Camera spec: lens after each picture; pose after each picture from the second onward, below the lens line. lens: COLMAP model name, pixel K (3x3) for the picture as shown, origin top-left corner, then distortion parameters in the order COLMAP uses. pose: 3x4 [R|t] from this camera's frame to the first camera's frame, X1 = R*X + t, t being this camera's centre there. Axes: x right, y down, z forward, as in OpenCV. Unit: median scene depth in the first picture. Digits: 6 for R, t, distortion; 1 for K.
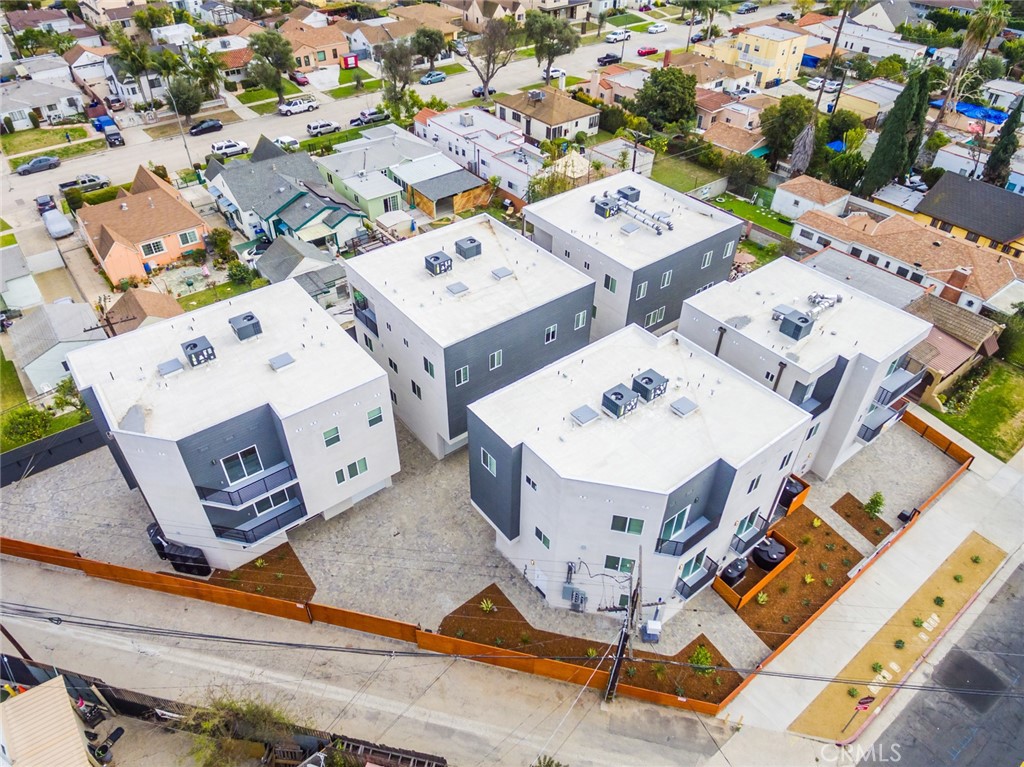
lens RADIAL K [[664.4, 0, 505.0], [0, 664.4, 369.1], [0, 0, 1]] dist [0.055884, -0.078758]
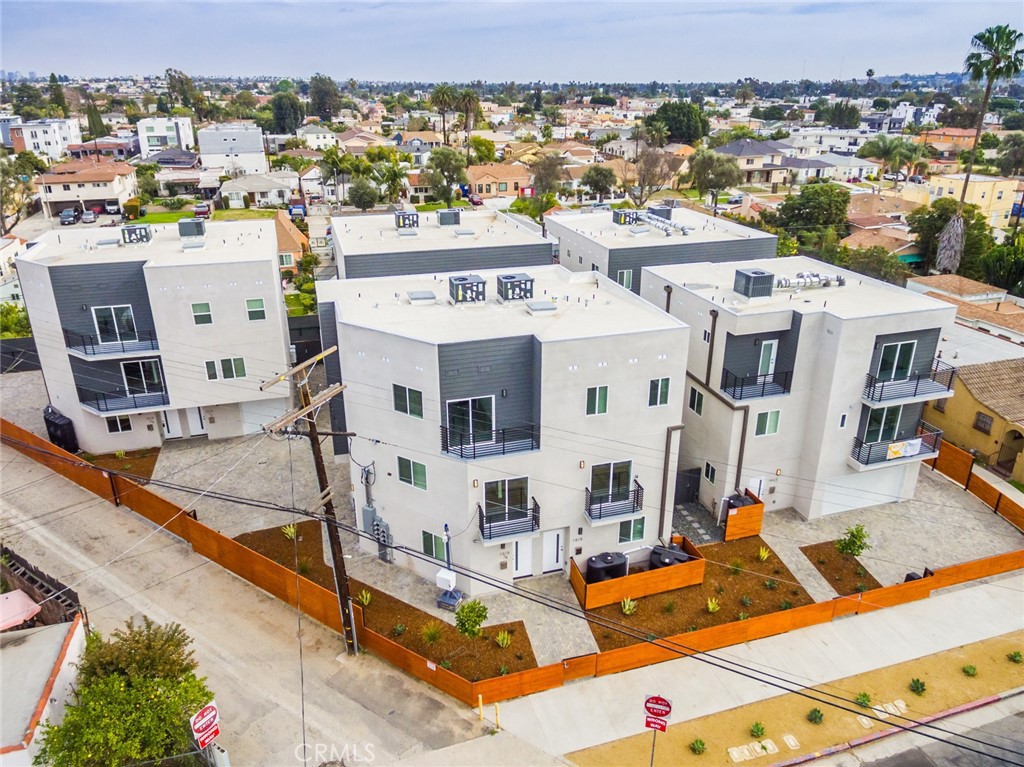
lens RADIAL K [[697.0, 0, 523.6], [0, 697.0, 360.8], [0, 0, 1]] dist [0.051054, -0.068290]
pose [[0.938915, 0.121648, -0.321934, 0.364812], [-0.216402, 0.936057, -0.277429, 0.247025], [0.267600, 0.330149, 0.905203, 0.163895]]
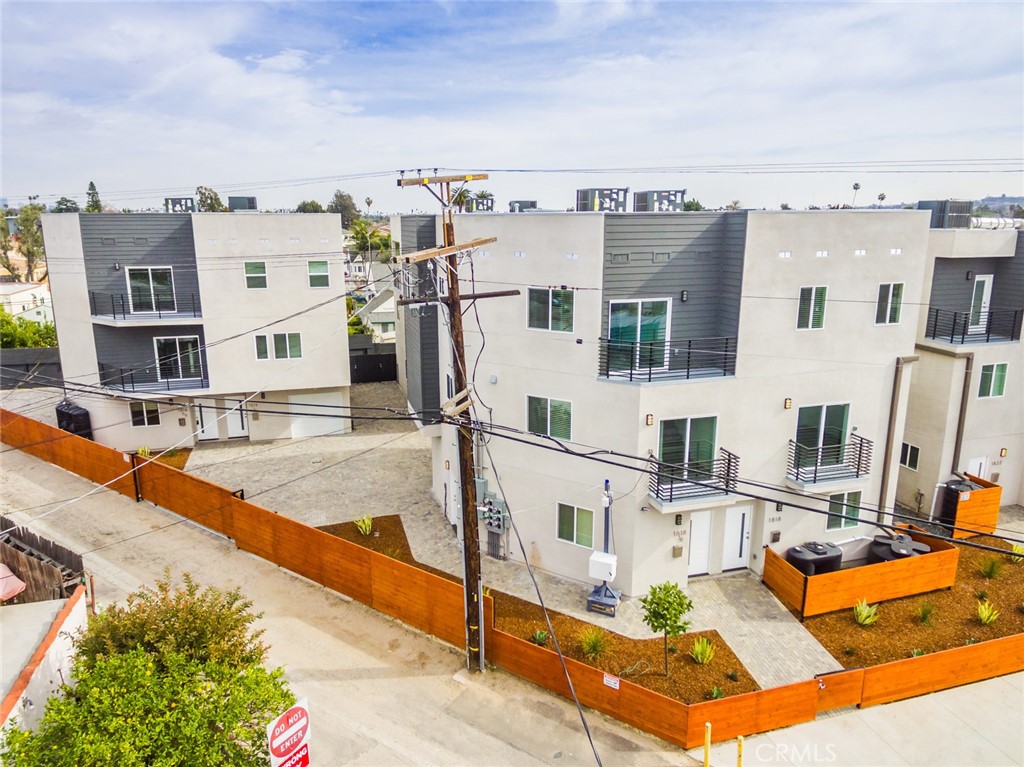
lens RADIAL K [[671.2, 0, 505.1], [0, 671.2, 367.3], [0, 0, 1]] dist [0.053988, -0.075116]
pose [[0.932152, 0.068687, -0.355492, 0.227247], [-0.222650, 0.882997, -0.413211, 0.335570], [0.285516, 0.464326, 0.838381, 0.324685]]
